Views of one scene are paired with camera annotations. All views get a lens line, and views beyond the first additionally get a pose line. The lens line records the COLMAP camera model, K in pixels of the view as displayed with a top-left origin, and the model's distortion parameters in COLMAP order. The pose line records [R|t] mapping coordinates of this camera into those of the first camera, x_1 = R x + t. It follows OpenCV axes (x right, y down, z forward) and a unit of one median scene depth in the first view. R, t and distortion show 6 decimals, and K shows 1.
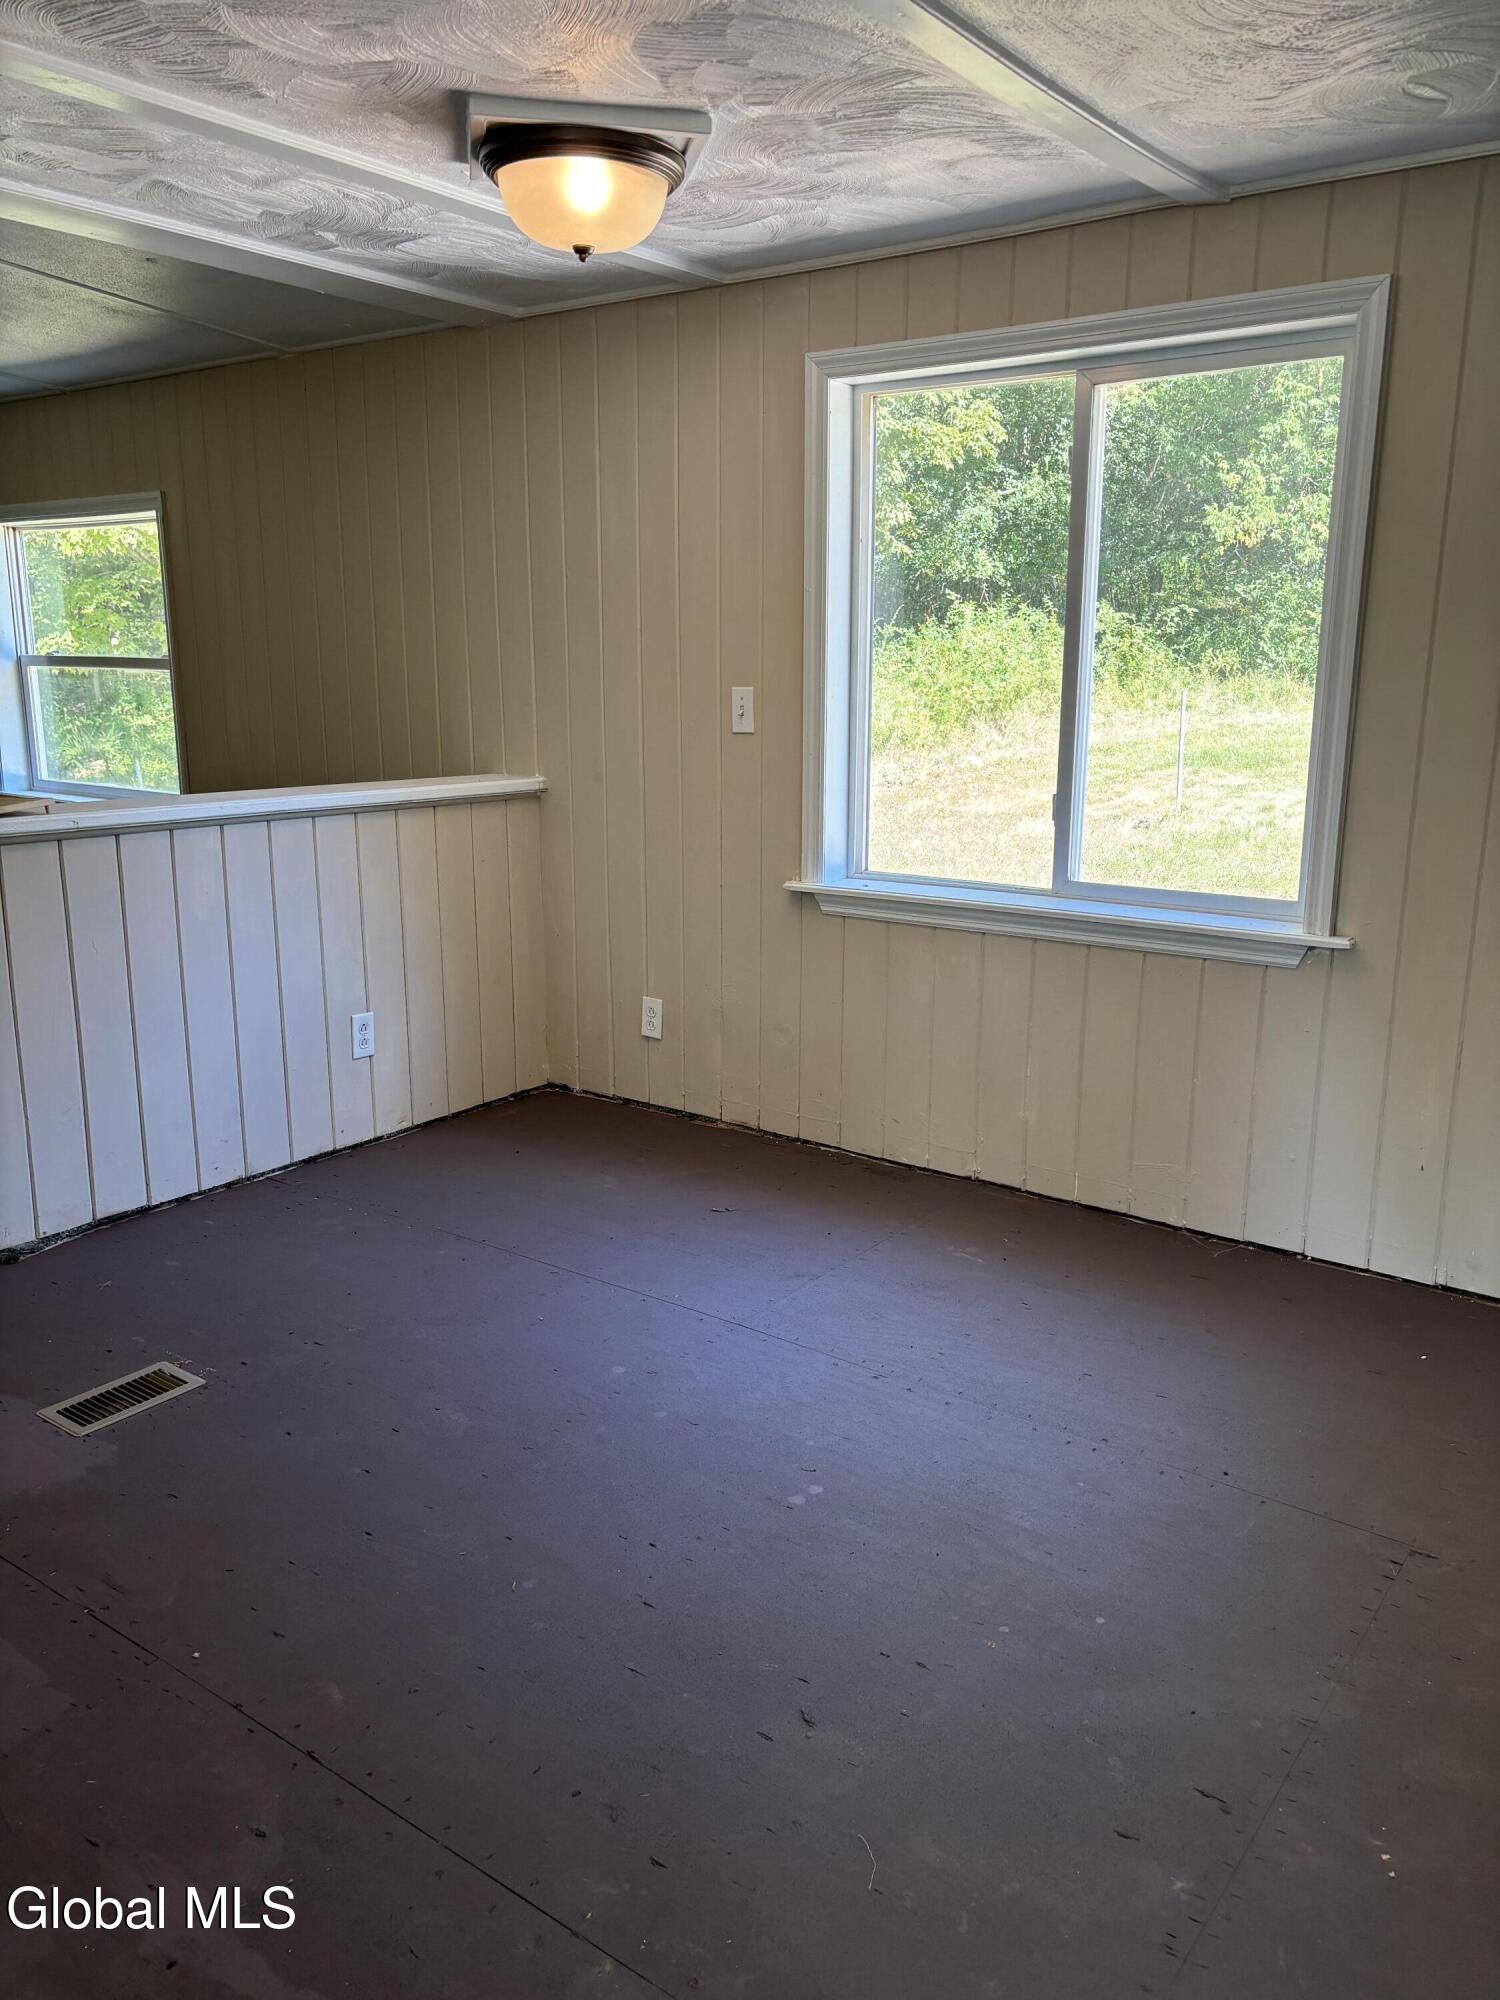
lens RADIAL K [[1496.2, 0, 750.0], [0, 1496.2, 1000.0], [0, 0, 1]] dist [0.053875, -0.062684]
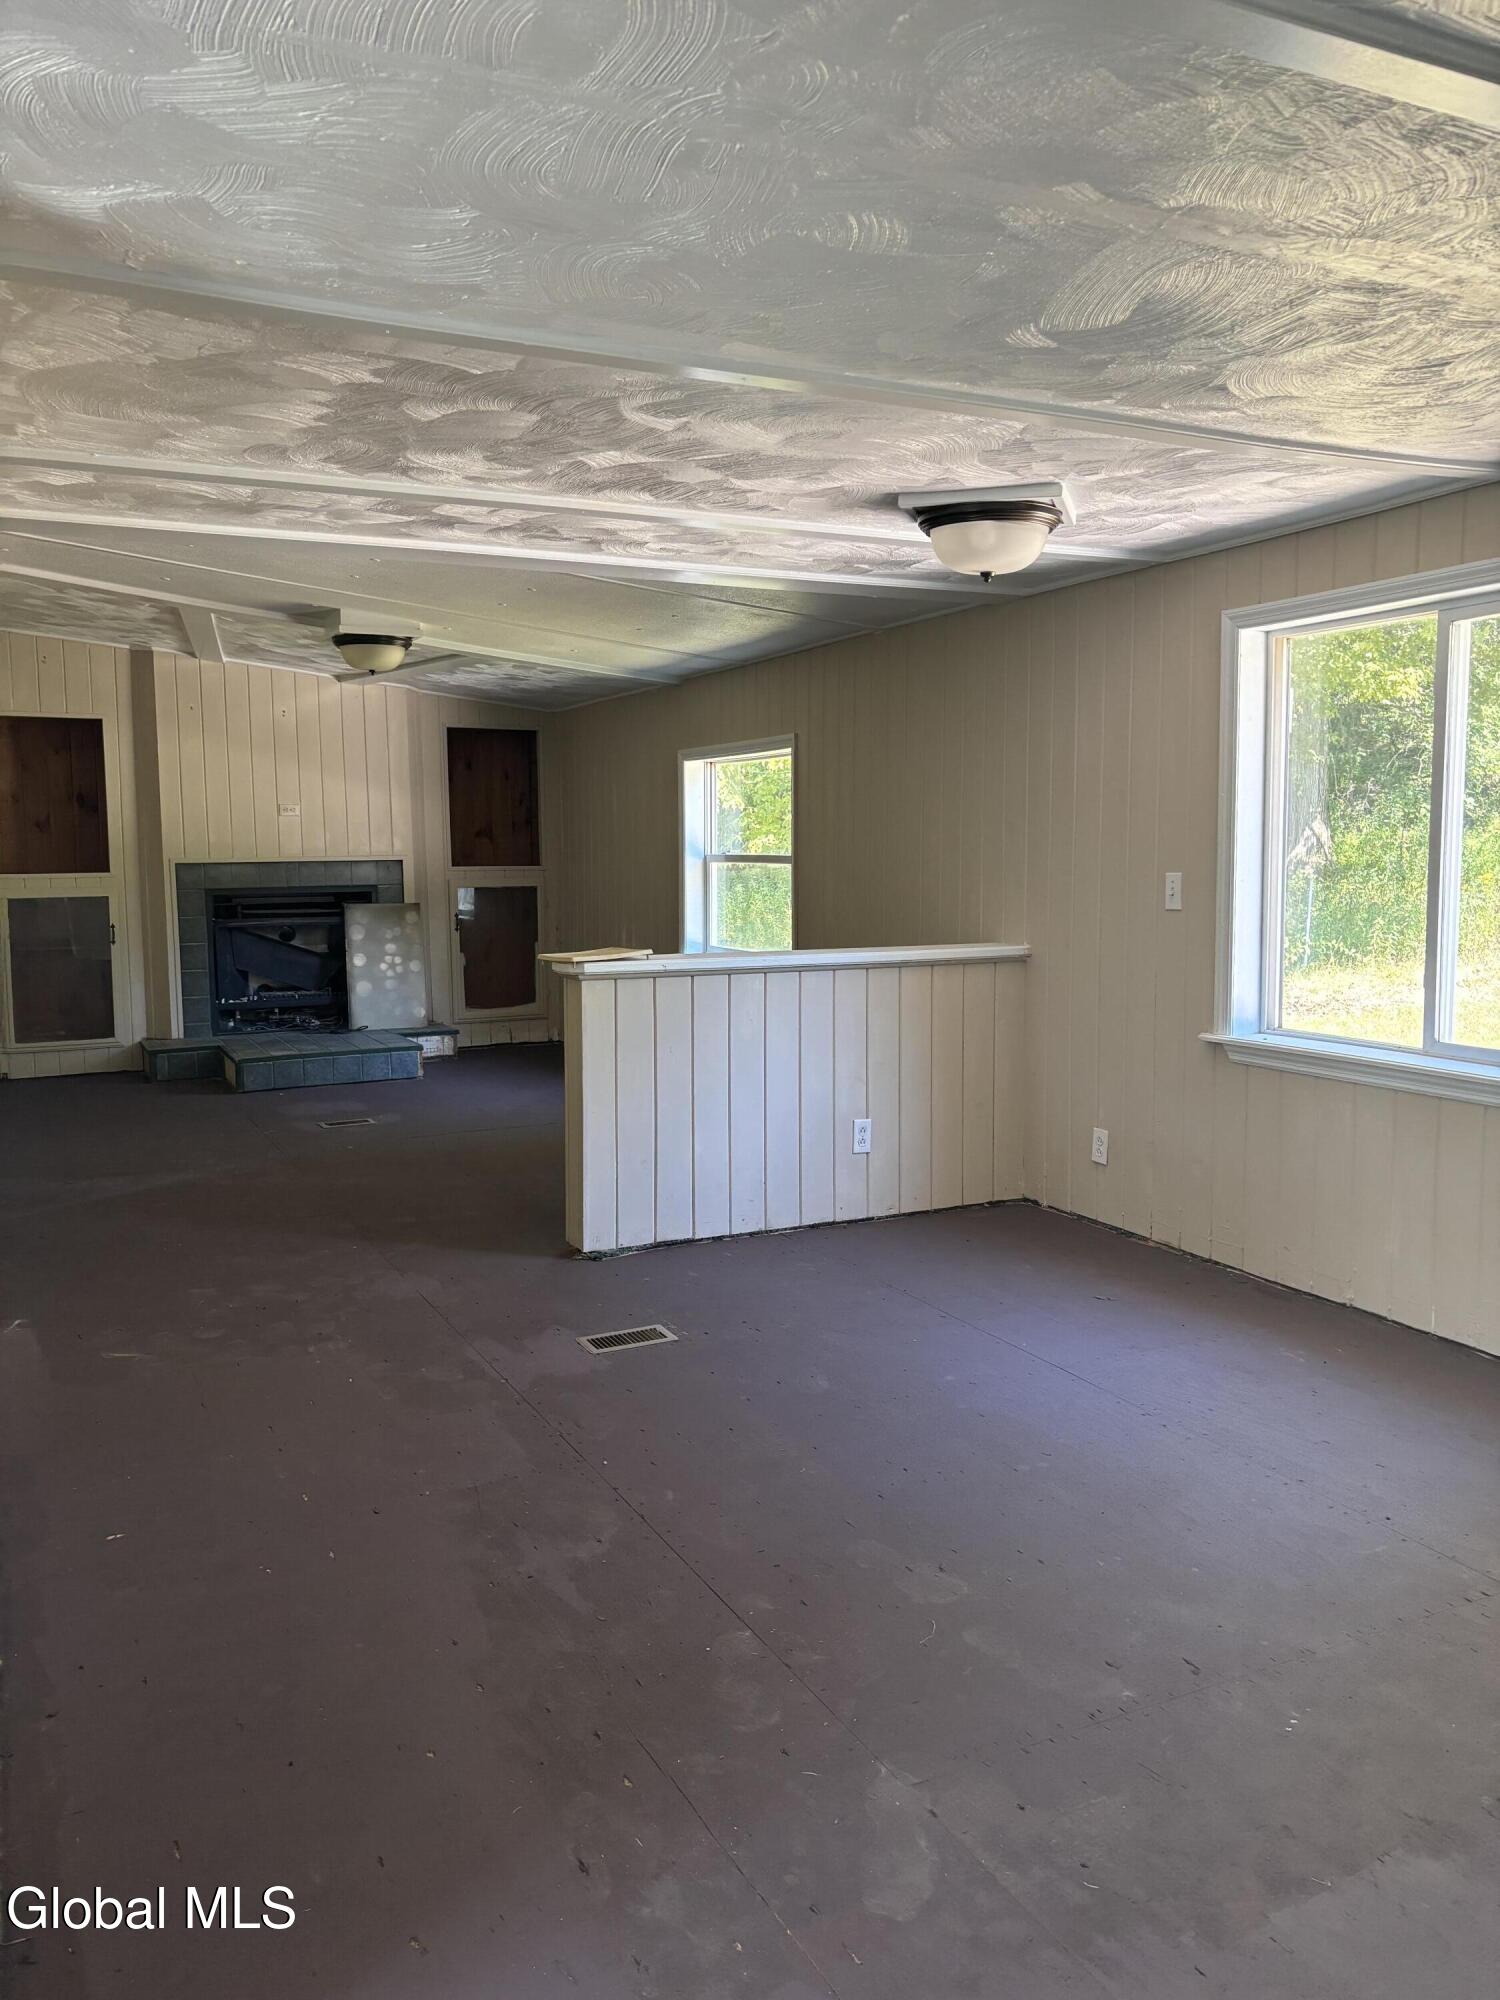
lens RADIAL K [[1519.8, 0, 749.1], [0, 1519.8, 973.9], [0, 0, 1]] dist [0.063662, -0.143723]
pose [[0.885980, 0.028894, -0.462823, 0.264536], [-0.094741, 0.988284, -0.119664, 0.052132], [0.453943, 0.149869, 0.878337, -0.226823]]
